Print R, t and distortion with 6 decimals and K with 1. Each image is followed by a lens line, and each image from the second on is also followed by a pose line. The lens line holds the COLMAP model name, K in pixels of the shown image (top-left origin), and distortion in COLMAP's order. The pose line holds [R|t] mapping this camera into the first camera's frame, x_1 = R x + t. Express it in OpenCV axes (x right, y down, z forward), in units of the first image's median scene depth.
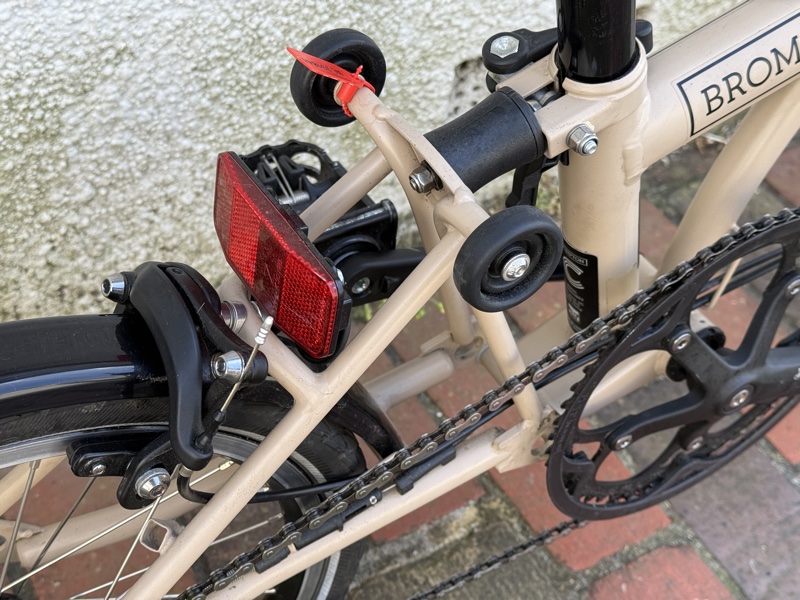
lens RADIAL K [[1133.0, 0, 400.0], [0, 1133.0, 300.0], [0, 0, 1]] dist [0.193871, -0.502199]
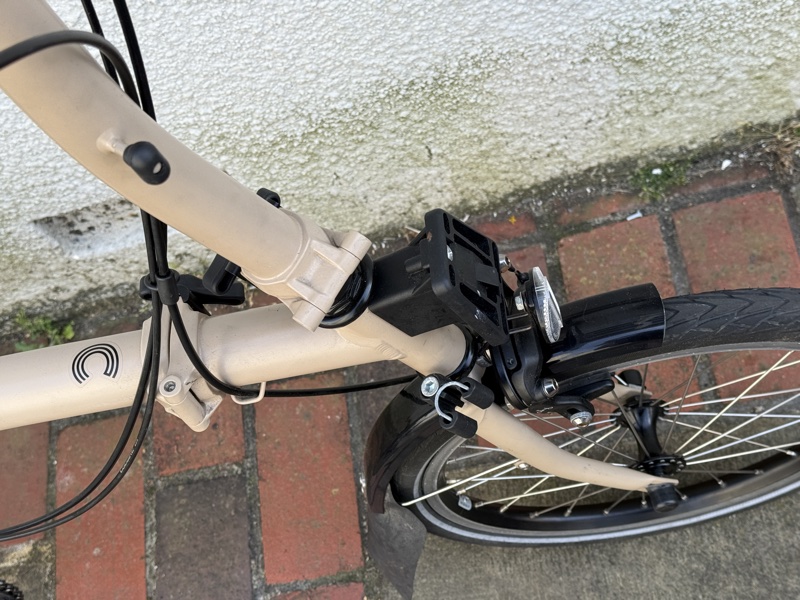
lens RADIAL K [[1133.0, 0, 400.0], [0, 1133.0, 300.0], [0, 0, 1]] dist [0.193871, -0.502199]
pose [[0.849830, 0.234833, -0.471850, 1.056011], [-0.049598, 0.926913, 0.371983, -0.647975], [0.524718, -0.292720, 0.799366, 0.217206]]
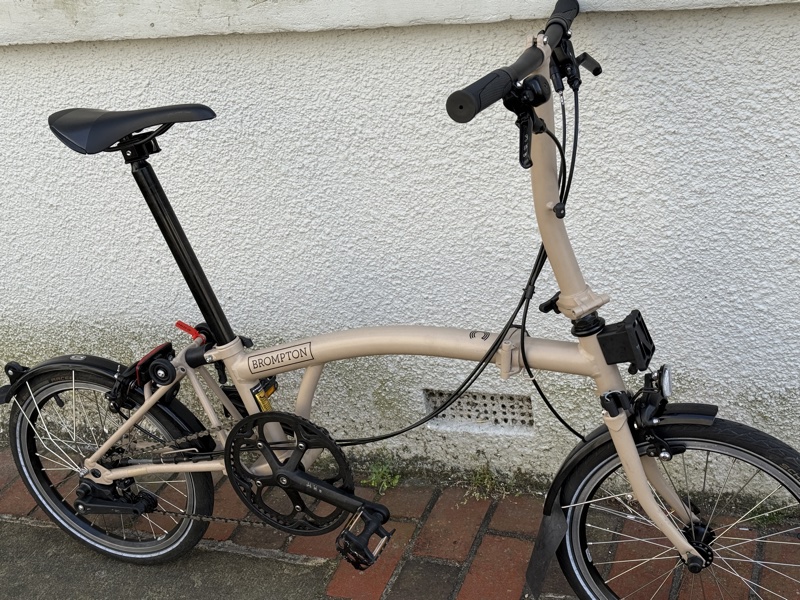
lens RADIAL K [[1133.0, 0, 400.0], [0, 1133.0, 300.0], [0, 0, 1]] dist [0.193871, -0.502199]
pose [[0.602321, 0.188494, -0.775680, 1.897418], [-0.438283, 0.890243, -0.123997, -0.066857], [0.667171, 0.414654, 0.618826, -0.562088]]
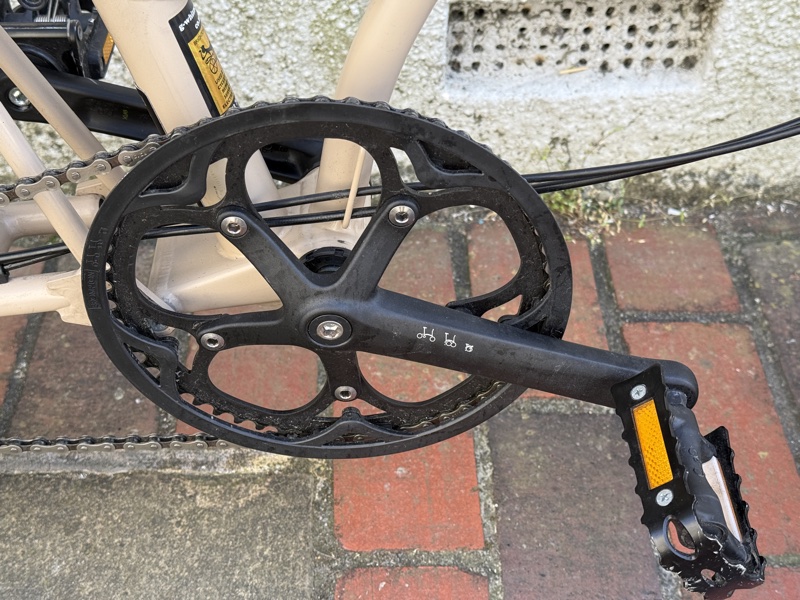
lens RADIAL K [[1133.0, 0, 400.0], [0, 1133.0, 300.0], [0, 0, 1]] dist [0.193871, -0.502199]
pose [[0.874019, 0.292000, -0.388364, 0.479720], [-0.313280, 0.949619, 0.008952, 0.029137], [0.371412, 0.113843, 0.921462, 0.167527]]
